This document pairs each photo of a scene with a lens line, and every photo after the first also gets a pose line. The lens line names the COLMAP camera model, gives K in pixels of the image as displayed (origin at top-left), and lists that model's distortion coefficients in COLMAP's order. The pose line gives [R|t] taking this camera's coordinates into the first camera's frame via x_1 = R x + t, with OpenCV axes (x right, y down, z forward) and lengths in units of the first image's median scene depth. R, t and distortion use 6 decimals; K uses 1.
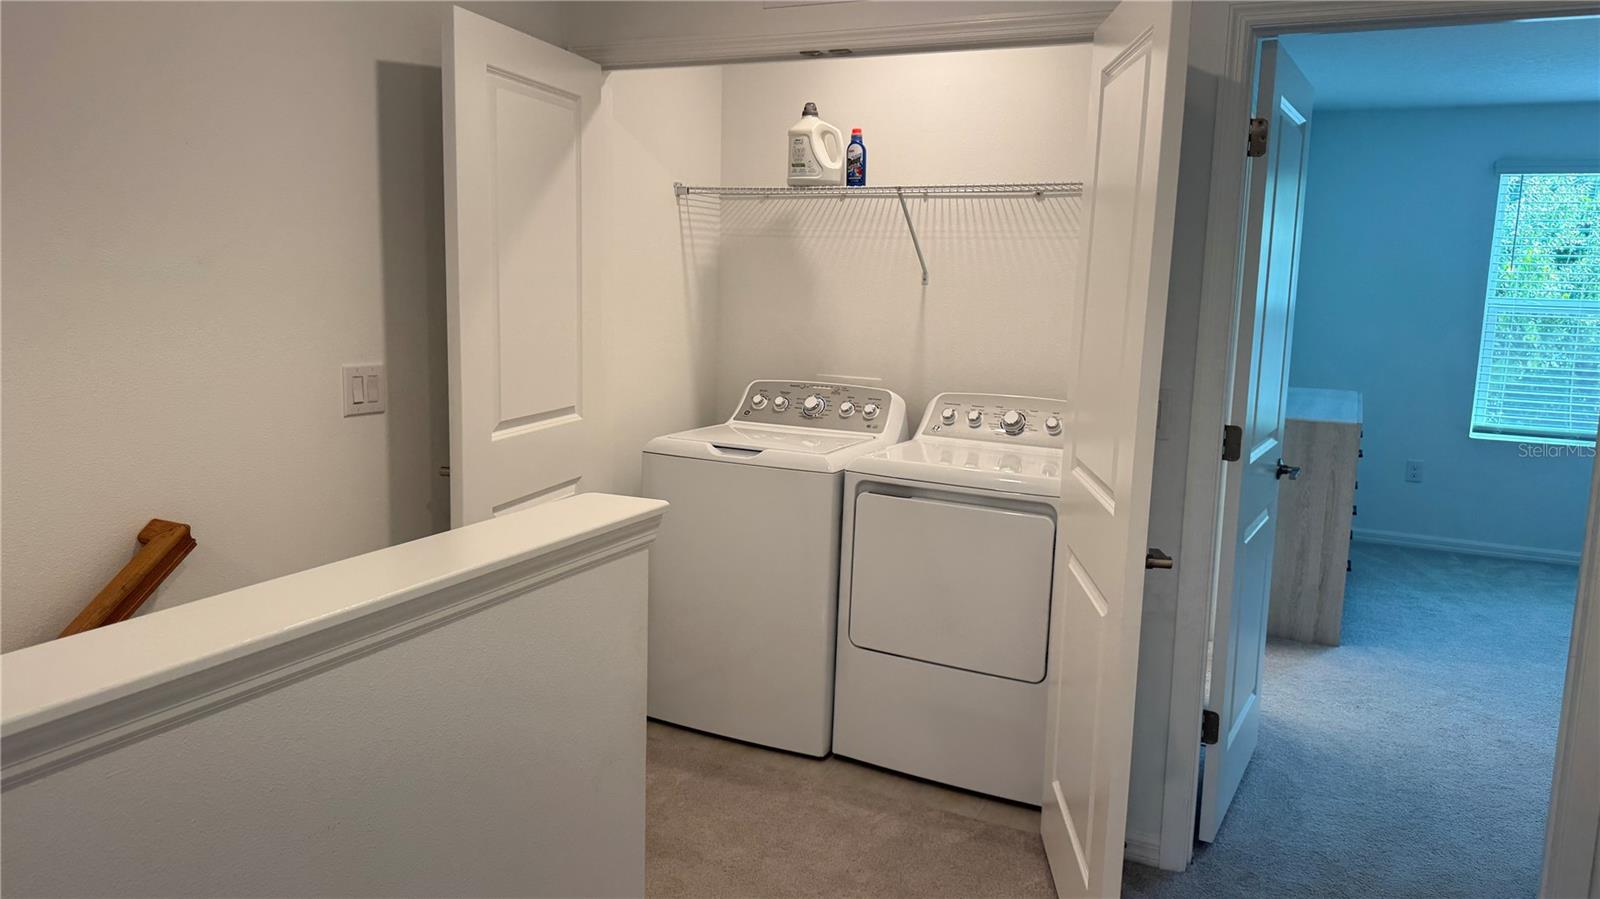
lens RADIAL K [[1133.1, 0, 801.7], [0, 1133.1, 440.0], [0, 0, 1]] dist [0.011193, -0.000852]
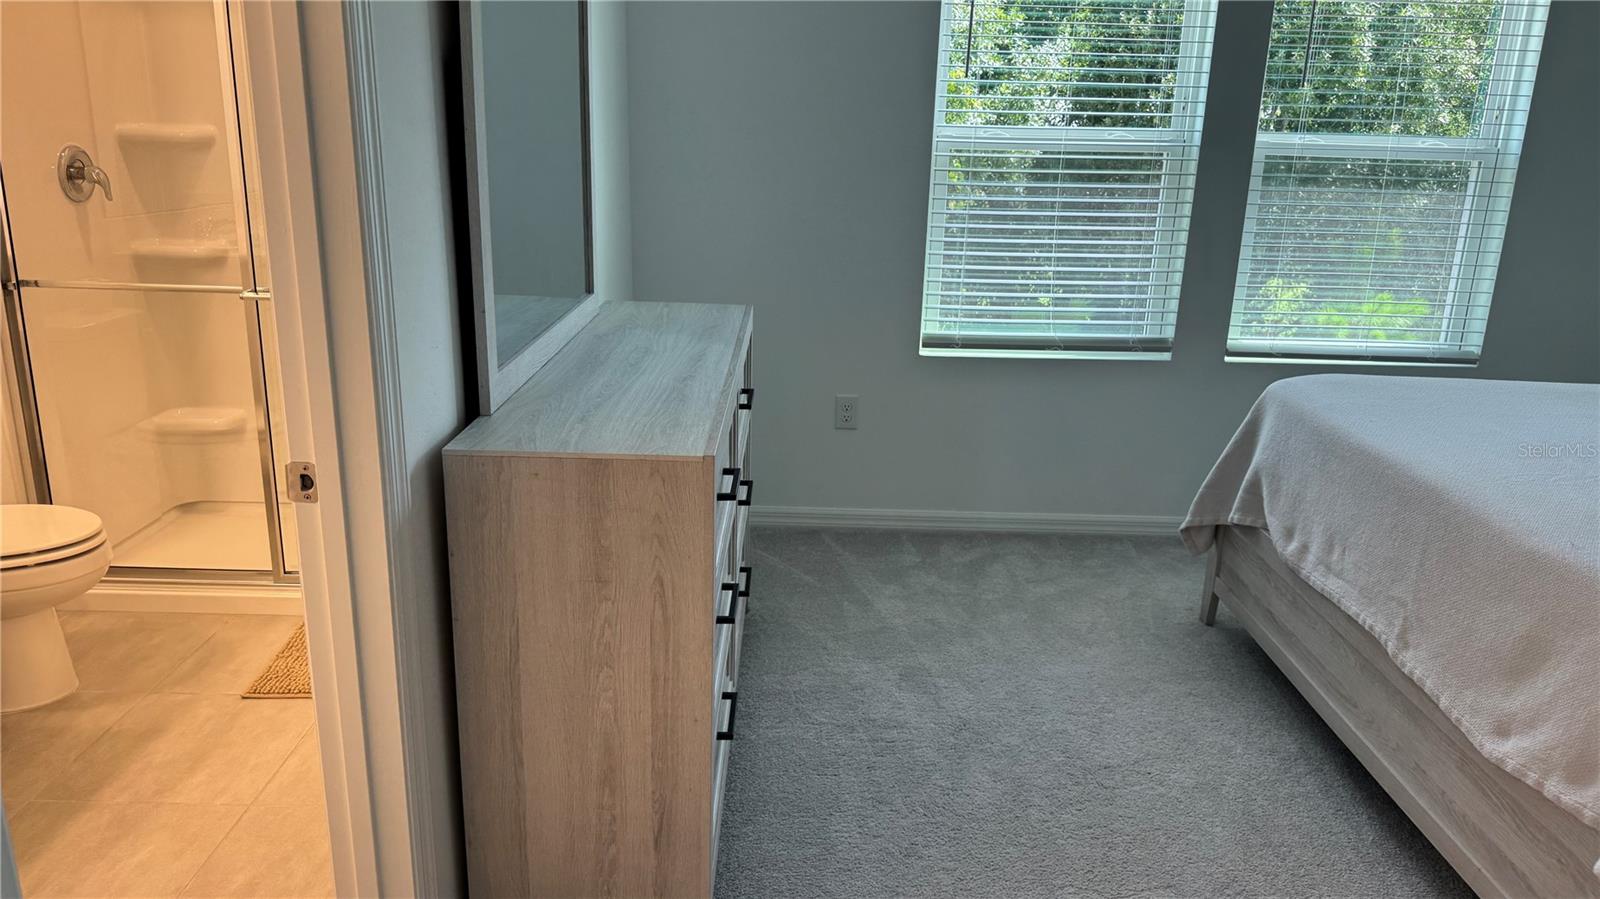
lens RADIAL K [[1133.1, 0, 795.3], [0, 1133.1, 449.2], [0, 0, 1]] dist [0.011193, -0.000852]
pose [[0.899791, -0.125947, 0.417749, 0.268585], [0.064809, 0.985391, 0.157495, -0.057014], [-0.431482, -0.114638, 0.894808, 0.483621]]
